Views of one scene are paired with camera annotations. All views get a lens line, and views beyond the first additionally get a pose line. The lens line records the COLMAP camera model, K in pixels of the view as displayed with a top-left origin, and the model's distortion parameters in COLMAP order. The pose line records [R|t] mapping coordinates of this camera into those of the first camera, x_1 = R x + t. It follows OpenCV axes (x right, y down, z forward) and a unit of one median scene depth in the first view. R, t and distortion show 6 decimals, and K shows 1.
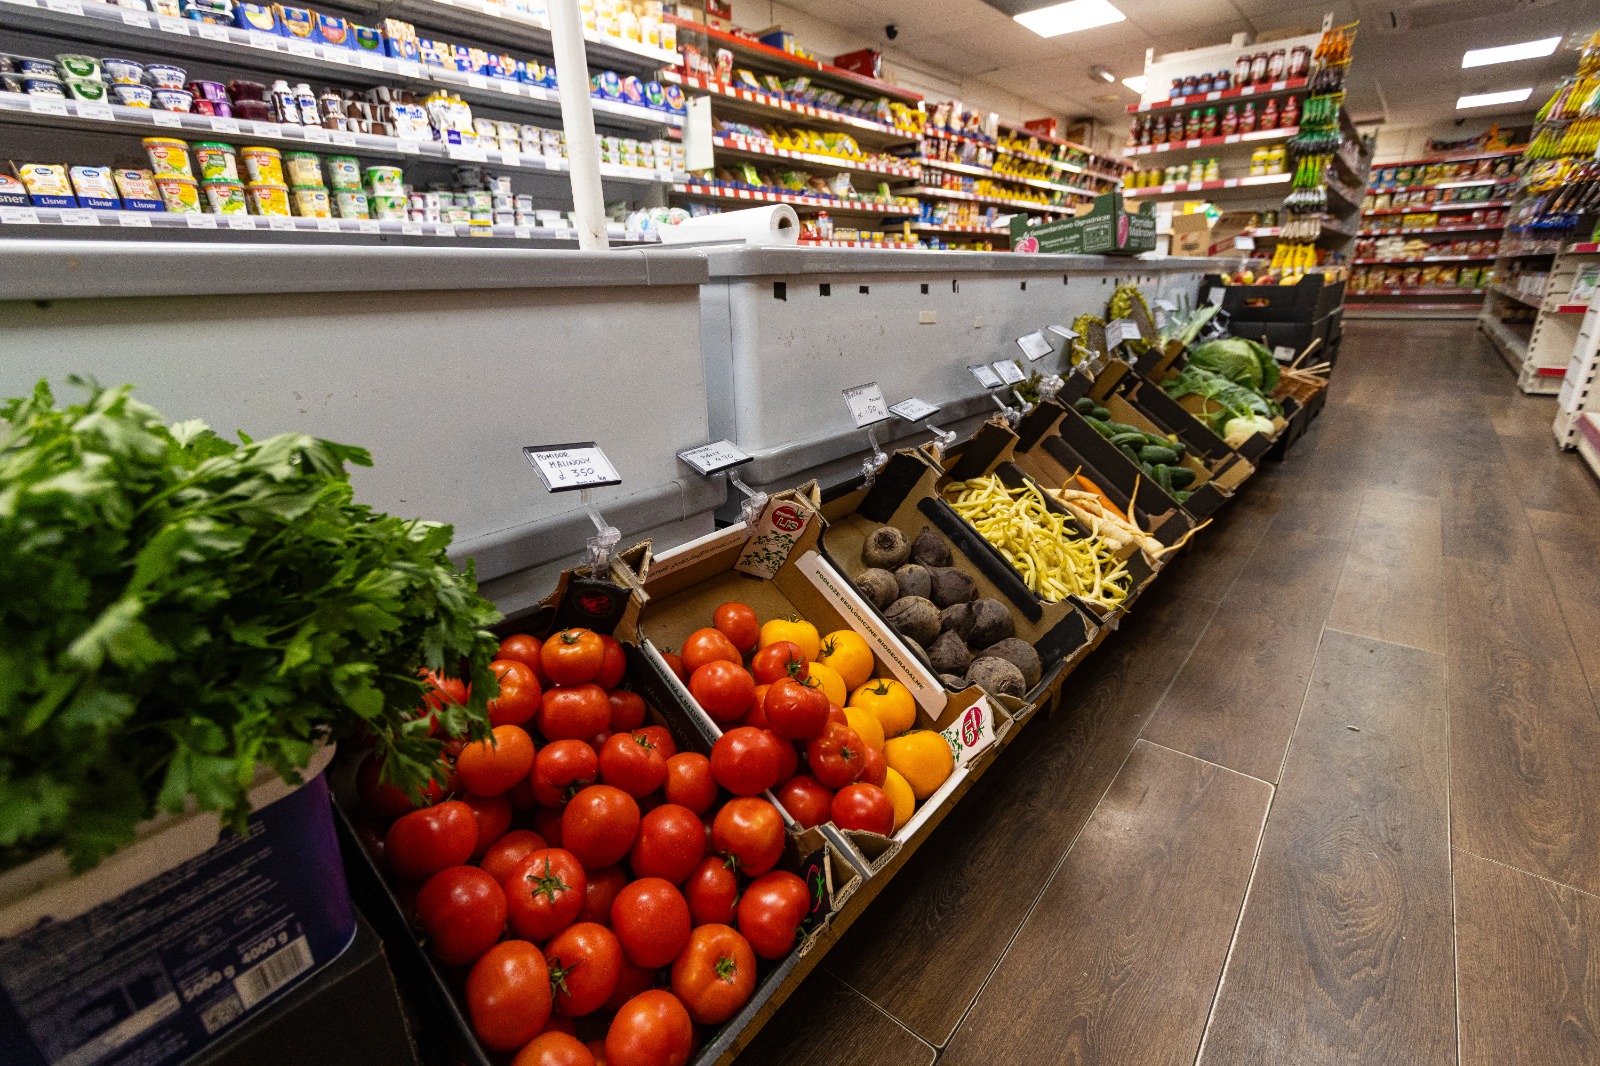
lens RADIAL K [[714.6, 0, 795.8], [0, 714.6, 529.3], [0, 0, 1]] dist [0.003333, 0.000132]
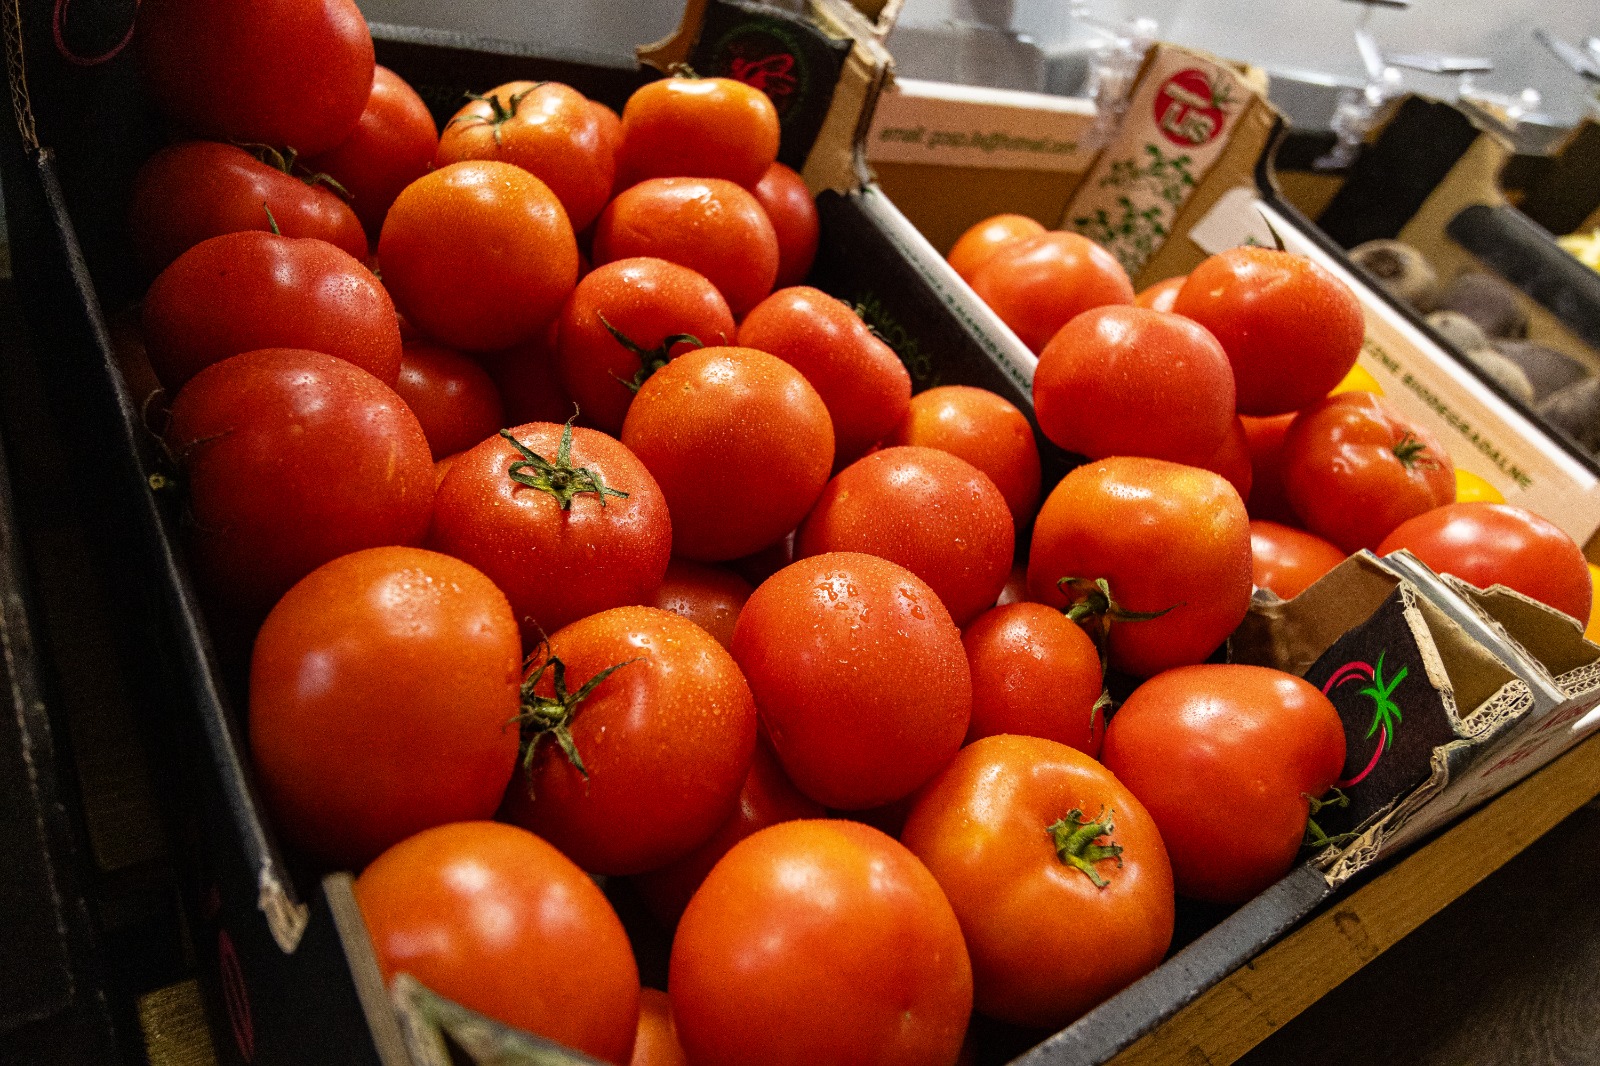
lens RADIAL K [[1104.2, 0, 801.1], [0, 1104.2, 532.5], [0, 0, 1]] dist [0.003059, -0.001101]
pose [[0.972475, 0.084616, -0.217101, -0.111941], [-0.103834, 0.991478, -0.078677, 0.482928], [0.208594, 0.099054, 0.972973, 0.468149]]
